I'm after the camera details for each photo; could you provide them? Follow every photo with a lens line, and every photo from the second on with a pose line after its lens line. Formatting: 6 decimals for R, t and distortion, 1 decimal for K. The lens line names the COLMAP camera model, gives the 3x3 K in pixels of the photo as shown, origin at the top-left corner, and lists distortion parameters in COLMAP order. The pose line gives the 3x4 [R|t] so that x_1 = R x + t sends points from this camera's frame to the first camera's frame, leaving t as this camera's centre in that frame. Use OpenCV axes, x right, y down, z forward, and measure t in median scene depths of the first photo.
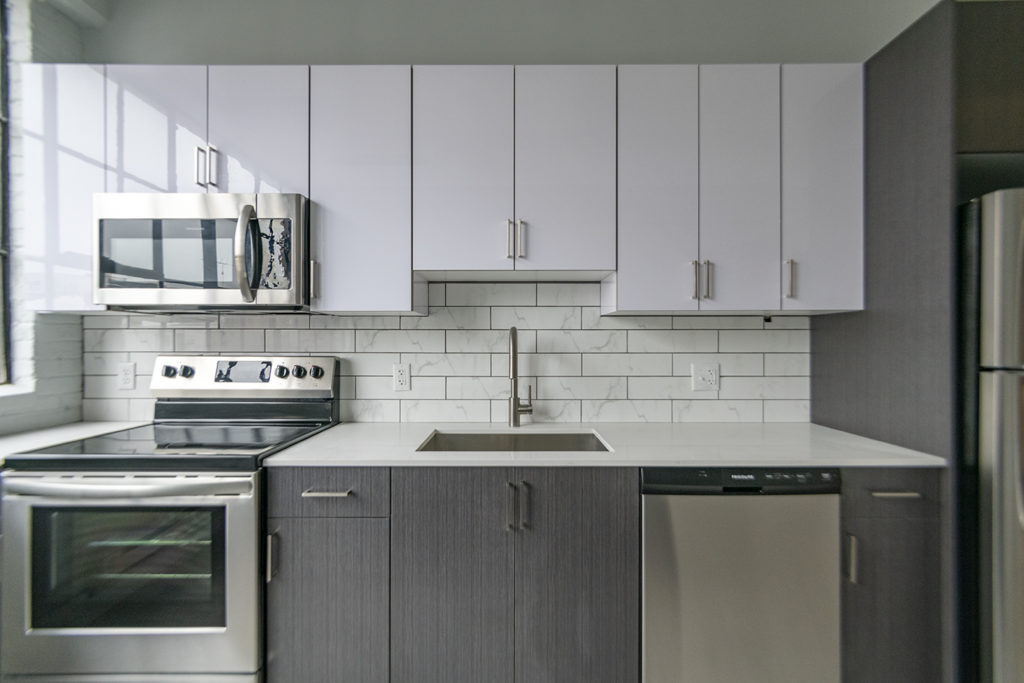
lens RADIAL K [[467.1, 0, 512.0], [0, 467.1, 341.5], [0, 0, 1]] dist [0.004784, 0.000512]
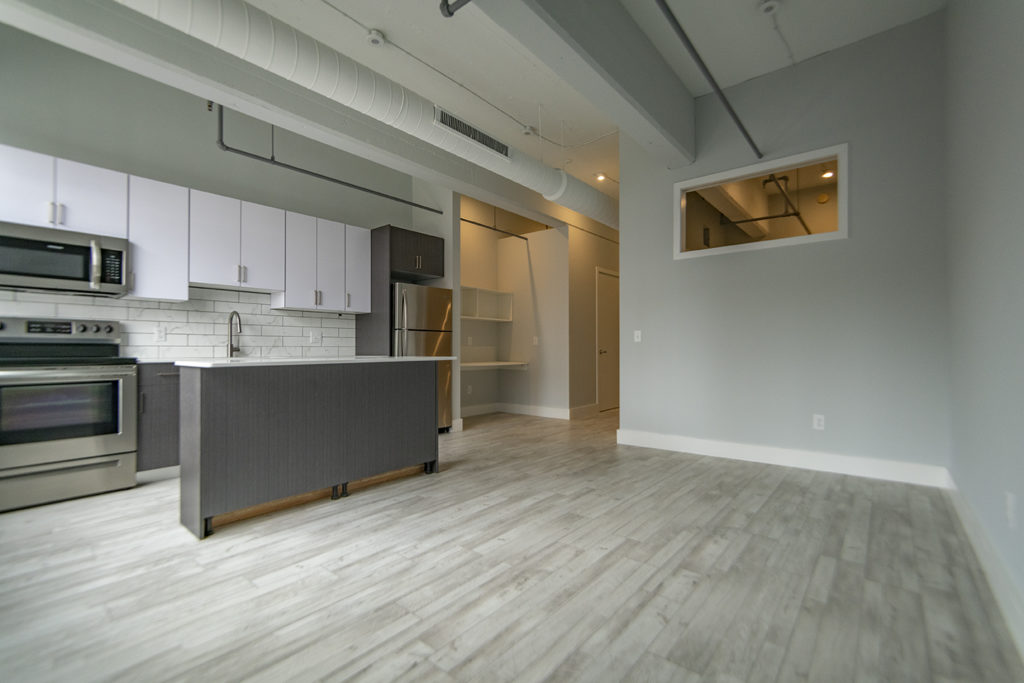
lens RADIAL K [[441.4, 0, 505.5], [0, 441.4, 344.6], [0, 0, 1]] dist [0.000560, 0.000166]
pose [[0.651124, 0.005900, 0.758949, -0.723764], [-0.004247, 0.999982, -0.004130, 0.126939], [-0.758960, -0.000534, 0.651137, -1.308159]]
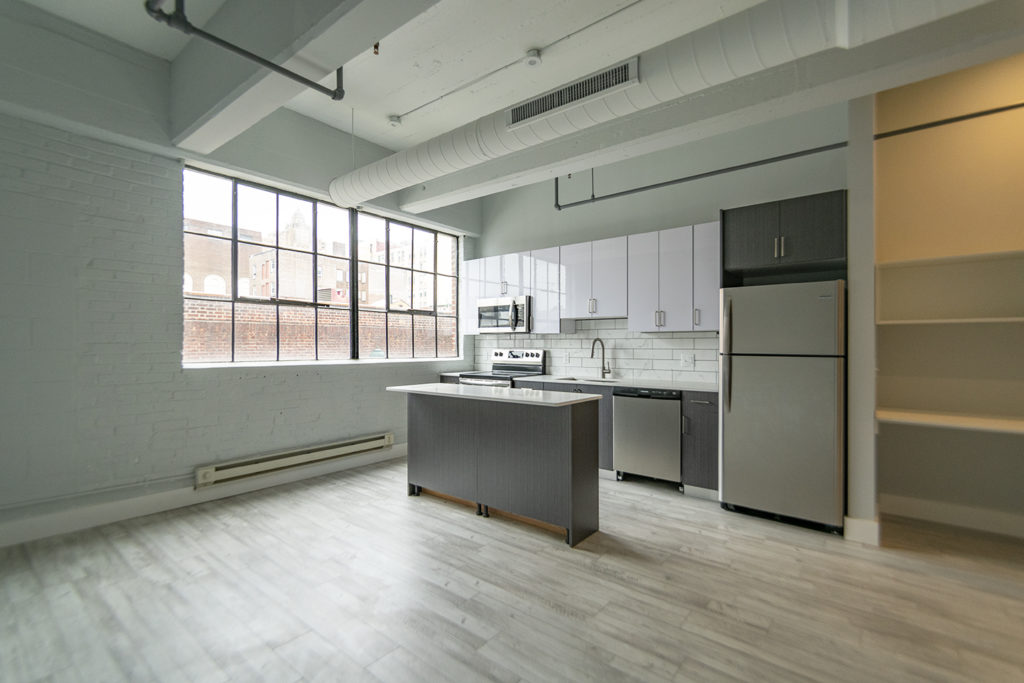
lens RADIAL K [[451.6, 0, 513.8], [0, 451.6, 345.6], [0, 0, 1]] dist [-0.000071, 0.000034]
pose [[0.790070, 0.001759, -0.613015, 1.109879], [0.001718, 0.999986, 0.005085, -0.004229], [0.613015, -0.005071, 0.790055, -1.189227]]
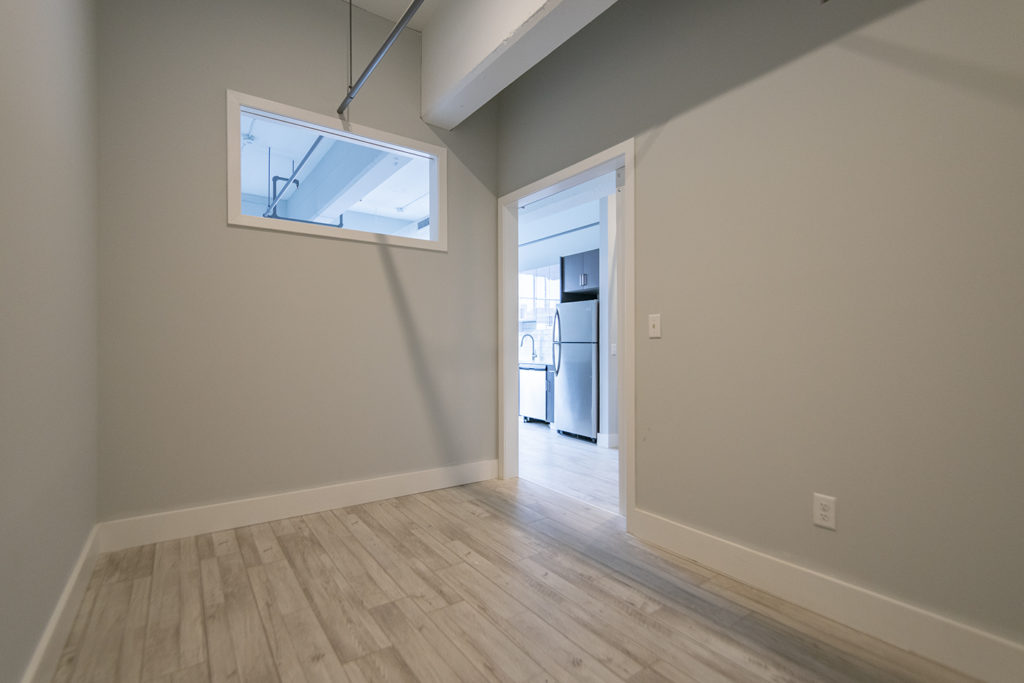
lens RADIAL K [[451.6, 0, 513.8], [0, 451.6, 345.6], [0, 0, 1]] dist [-0.000071, 0.000034]
pose [[0.598178, 0.001836, -0.801361, 2.867860], [0.004078, 0.999977, 0.005335, 0.041291], [0.801353, -0.006459, 0.598157, -1.320197]]
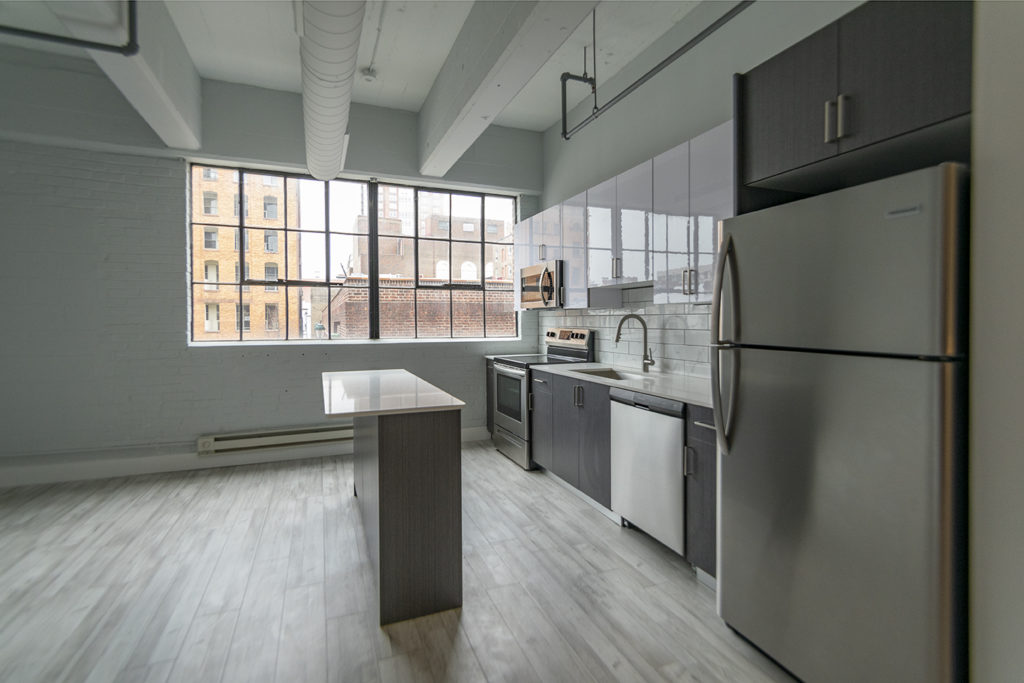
lens RADIAL K [[457.3, 0, 507.1], [0, 457.3, 325.7], [0, 0, 1]] dist [0.001986, 0.000878]
pose [[0.384186, 0.009281, -0.923209, 1.374538], [0.007824, 0.999881, 0.013308, -0.013302], [0.923222, -0.012336, 0.384068, -0.107975]]
